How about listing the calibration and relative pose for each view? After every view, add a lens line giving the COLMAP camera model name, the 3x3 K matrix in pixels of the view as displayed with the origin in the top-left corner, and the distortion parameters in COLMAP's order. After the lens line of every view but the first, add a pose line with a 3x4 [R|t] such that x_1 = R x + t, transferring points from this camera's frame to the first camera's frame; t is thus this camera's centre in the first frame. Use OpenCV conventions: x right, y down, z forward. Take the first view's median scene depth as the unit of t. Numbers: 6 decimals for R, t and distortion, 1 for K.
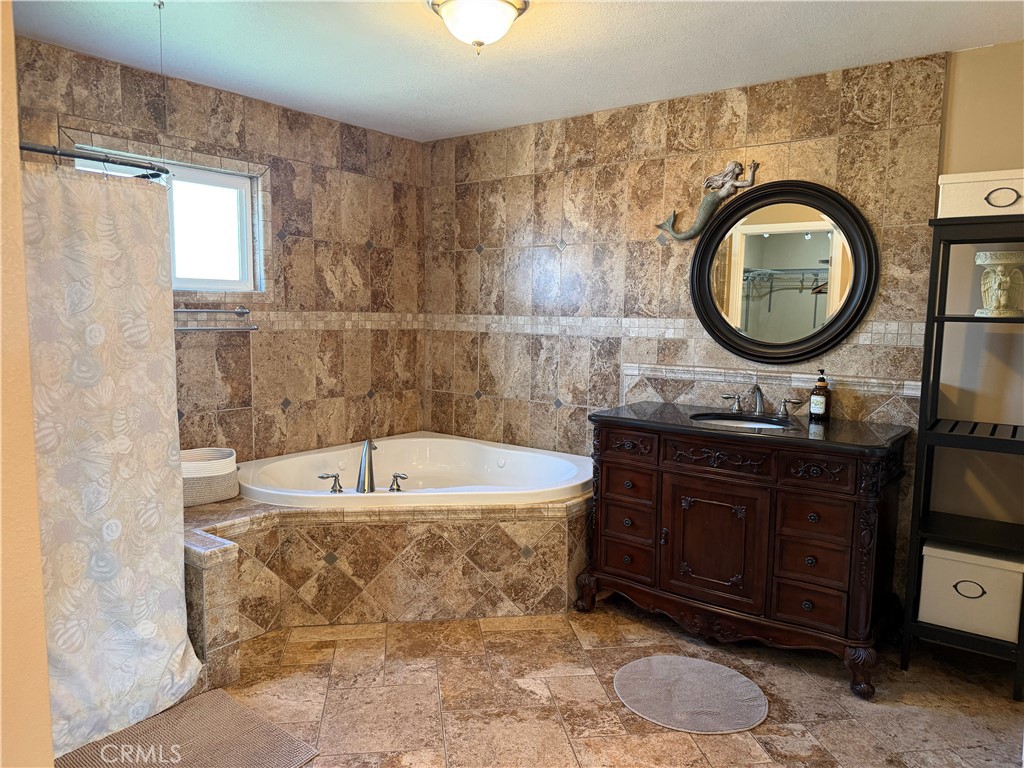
lens RADIAL K [[720.7, 0, 531.8], [0, 720.7, 393.0], [0, 0, 1]] dist [0.034265, -0.048007]
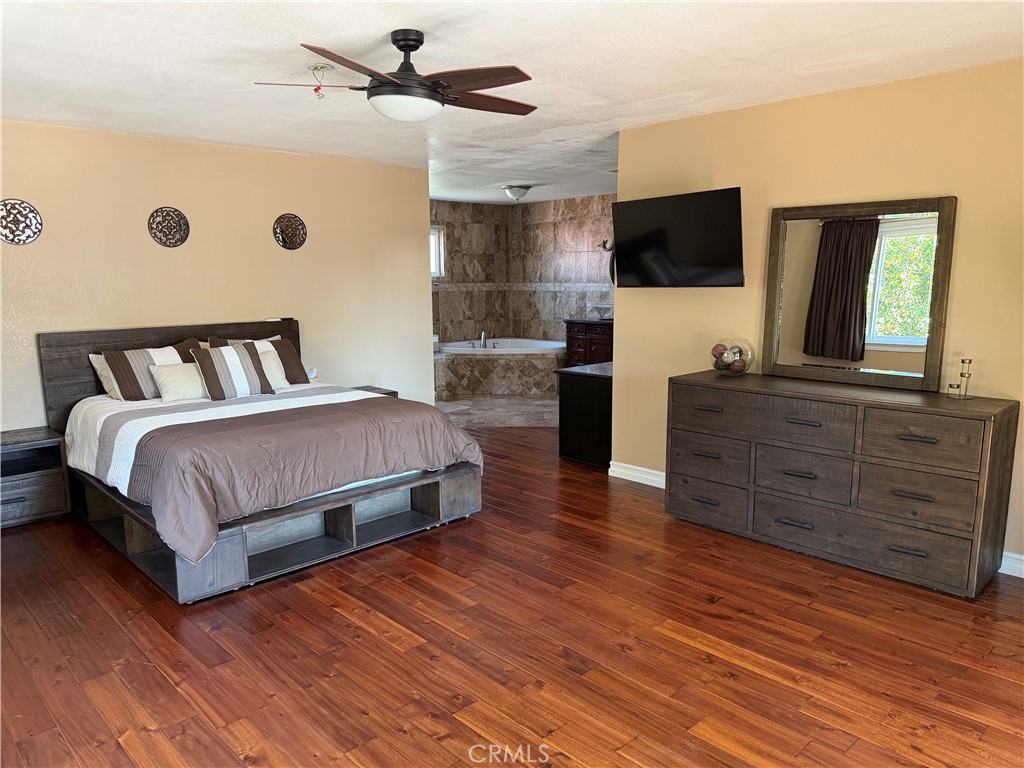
lens RADIAL K [[720.7, 0, 510.1], [0, 720.7, 386.4], [0, 0, 1]] dist [0.034265, -0.048007]
pose [[0.982965, 0.004169, -0.183748, 0.295443], [0.003459, 0.999146, 0.041176, 0.130483], [0.183762, -0.041110, 0.982111, -1.329639]]
